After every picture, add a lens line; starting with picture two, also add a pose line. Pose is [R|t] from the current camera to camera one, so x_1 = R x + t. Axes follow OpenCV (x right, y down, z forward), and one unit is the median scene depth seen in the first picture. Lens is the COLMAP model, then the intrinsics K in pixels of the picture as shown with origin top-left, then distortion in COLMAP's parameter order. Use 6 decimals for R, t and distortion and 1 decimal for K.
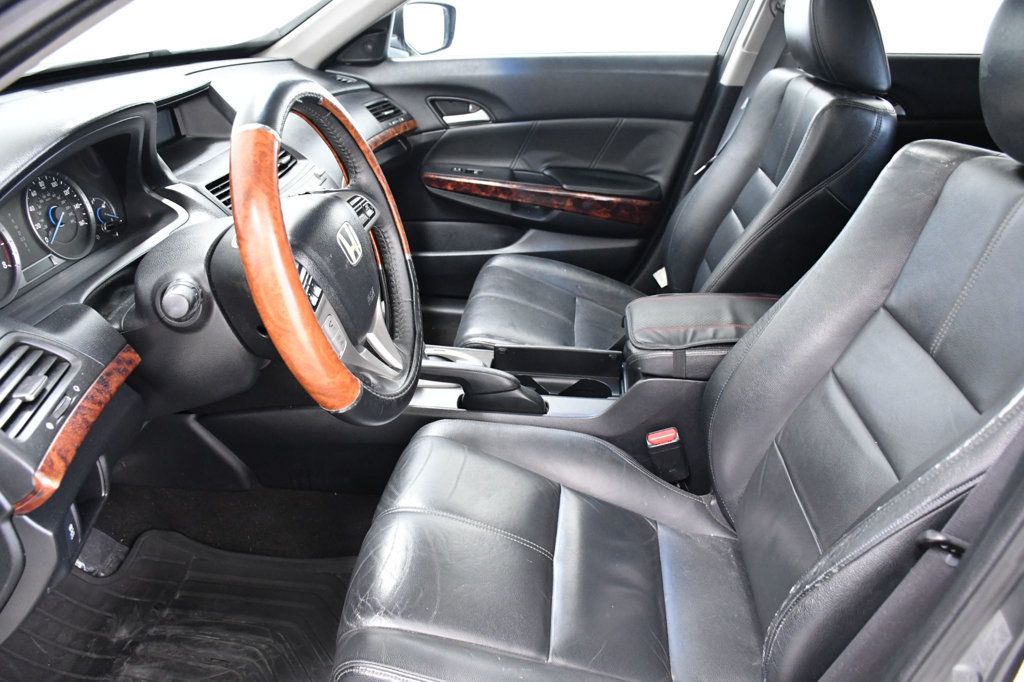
lens RADIAL K [[799.8, 0, 514.4], [0, 799.8, 333.2], [0, 0, 1]] dist [-0.114903, 0.036576]
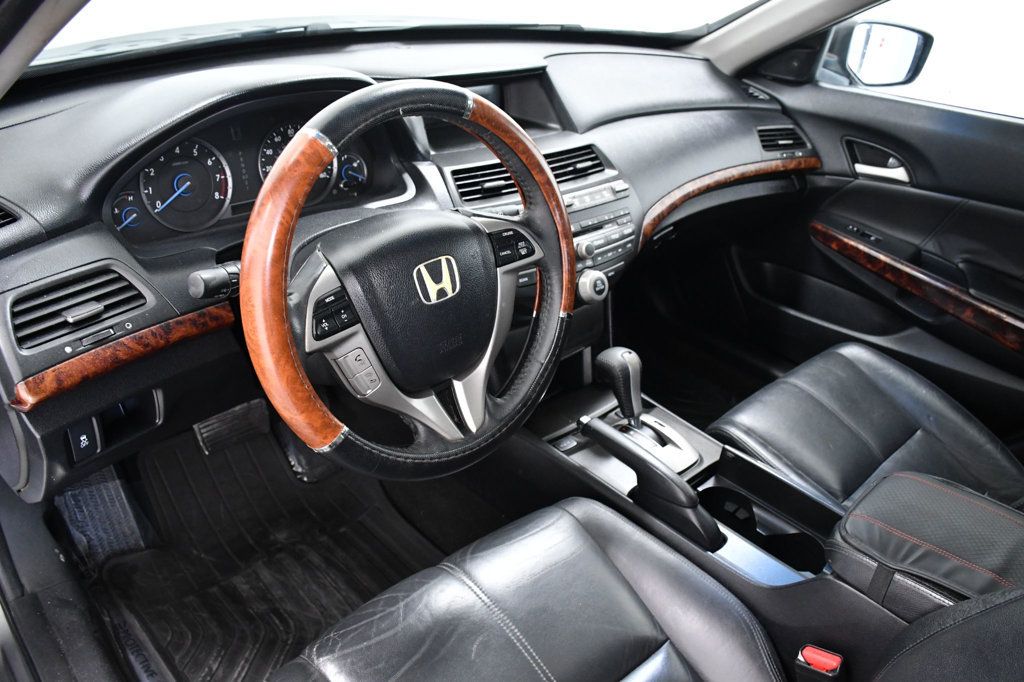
lens RADIAL K [[799.8, 0, 513.5], [0, 799.8, 344.0], [0, 0, 1]] dist [-0.114903, 0.036576]
pose [[0.748327, 0.366573, -0.552840, 0.167562], [-0.348231, 0.926447, 0.142934, -0.091192], [0.564573, 0.085555, 0.820937, 0.144344]]
